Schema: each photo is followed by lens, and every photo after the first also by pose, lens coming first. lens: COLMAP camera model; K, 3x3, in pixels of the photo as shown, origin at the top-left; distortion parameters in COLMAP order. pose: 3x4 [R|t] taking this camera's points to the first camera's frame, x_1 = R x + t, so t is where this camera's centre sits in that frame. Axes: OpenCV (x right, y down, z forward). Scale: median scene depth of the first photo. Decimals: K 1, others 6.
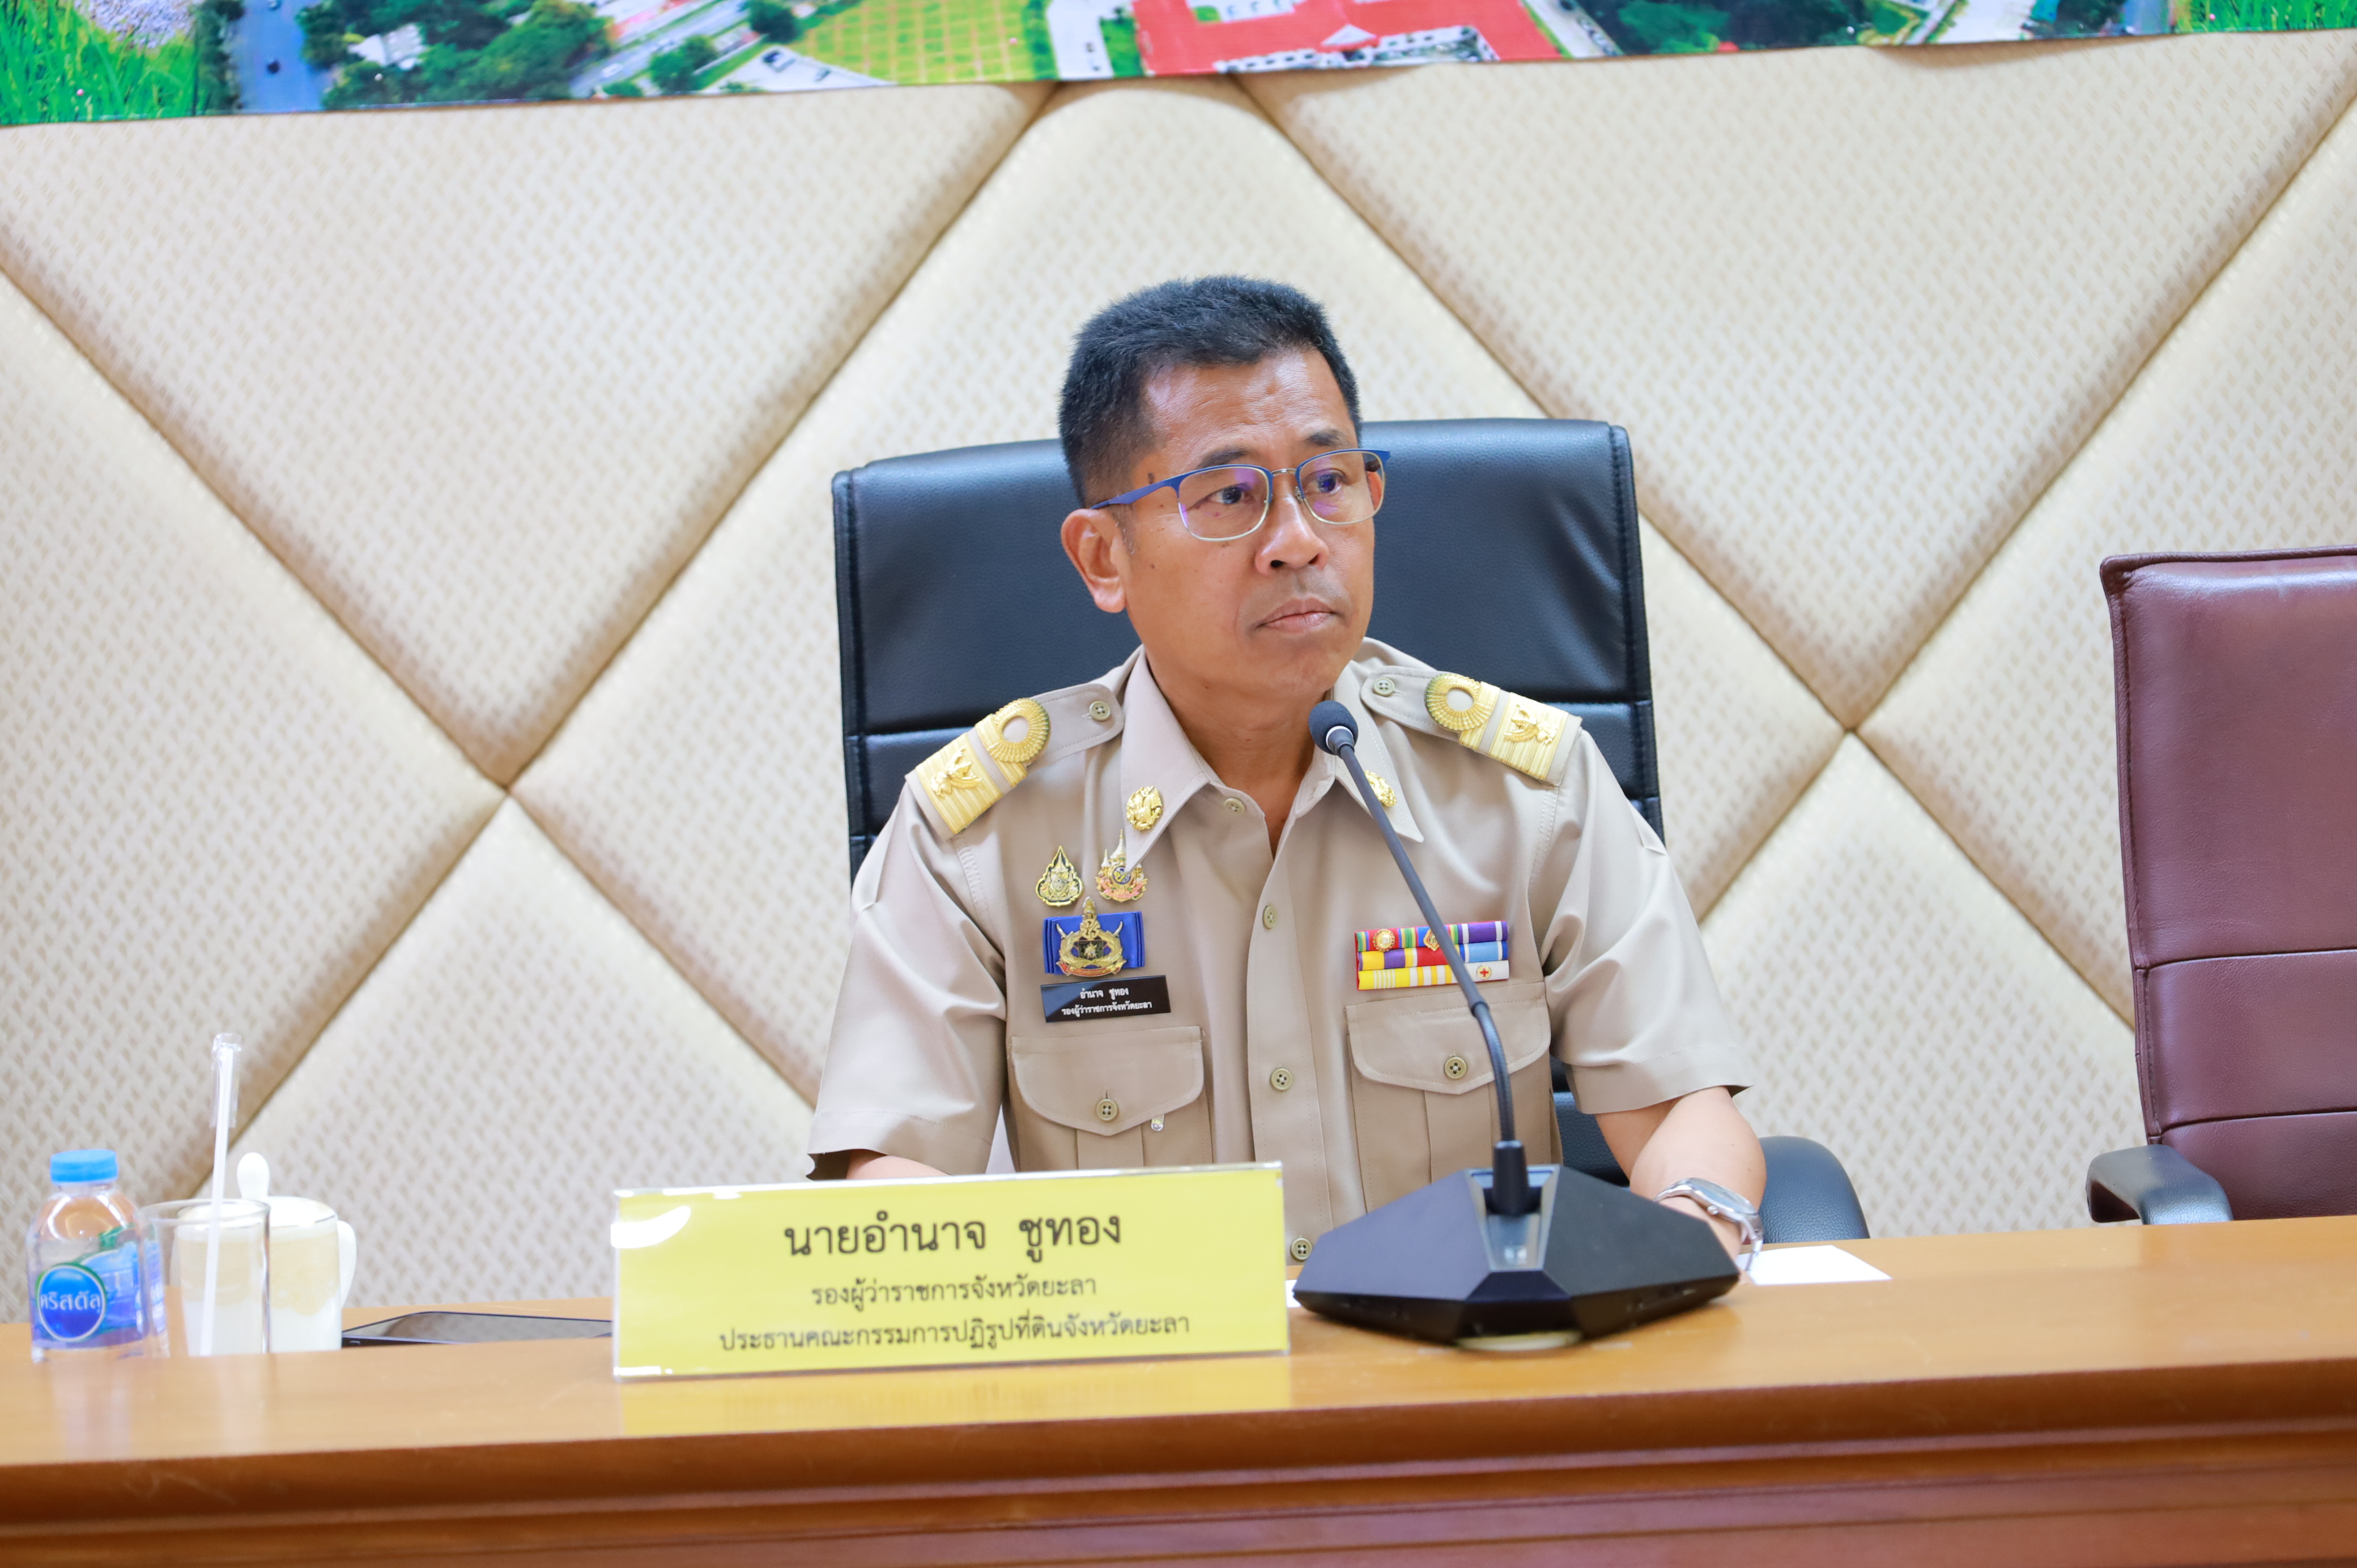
lens RADIAL K [[5708.2, 0, 1175.1], [0, 5708.2, 786.1], [0, 0, 1]] dist [-0.251294, 0.000000]
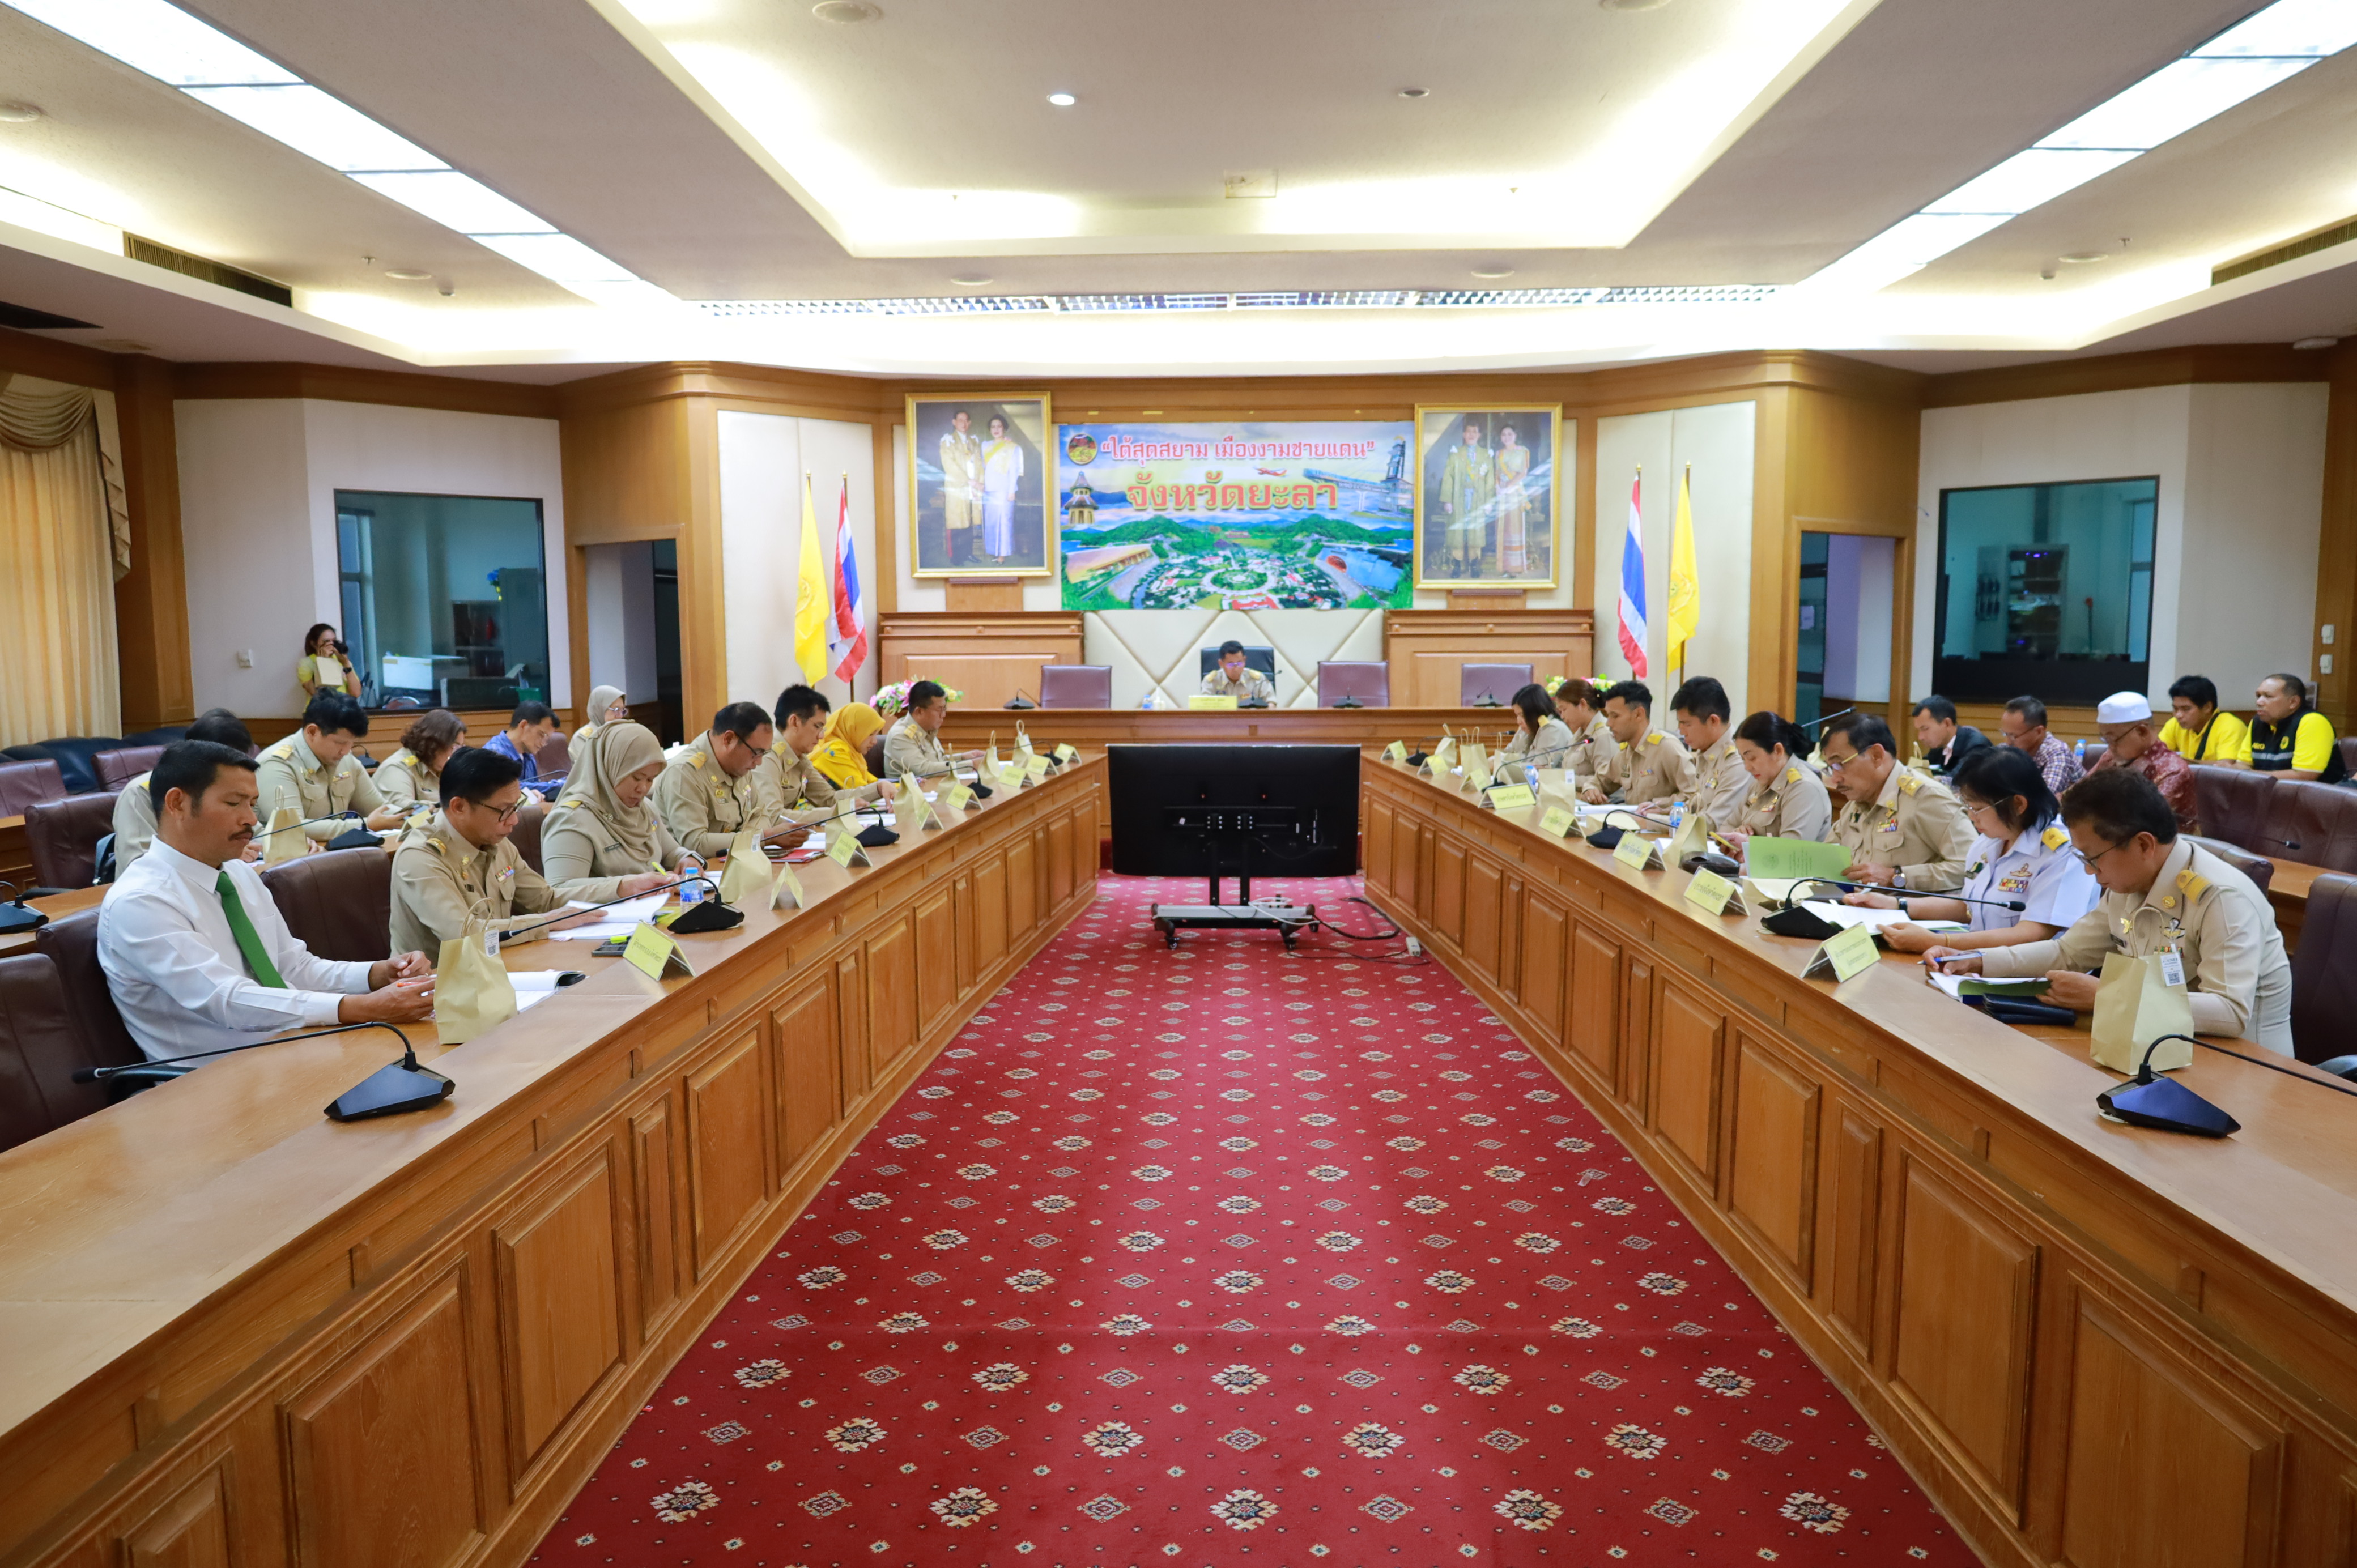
lens RADIAL K [[1677.3, 0, 1158.0], [0, 1677.3, 805.7], [0, 0, 1]] dist [0.021282, -0.003983]
pose [[0.996820, 0.049688, -0.062290, 0.058126], [-0.048706, 0.998665, 0.017178, 0.149627], [0.063060, -0.014090, 0.997910, -1.706232]]
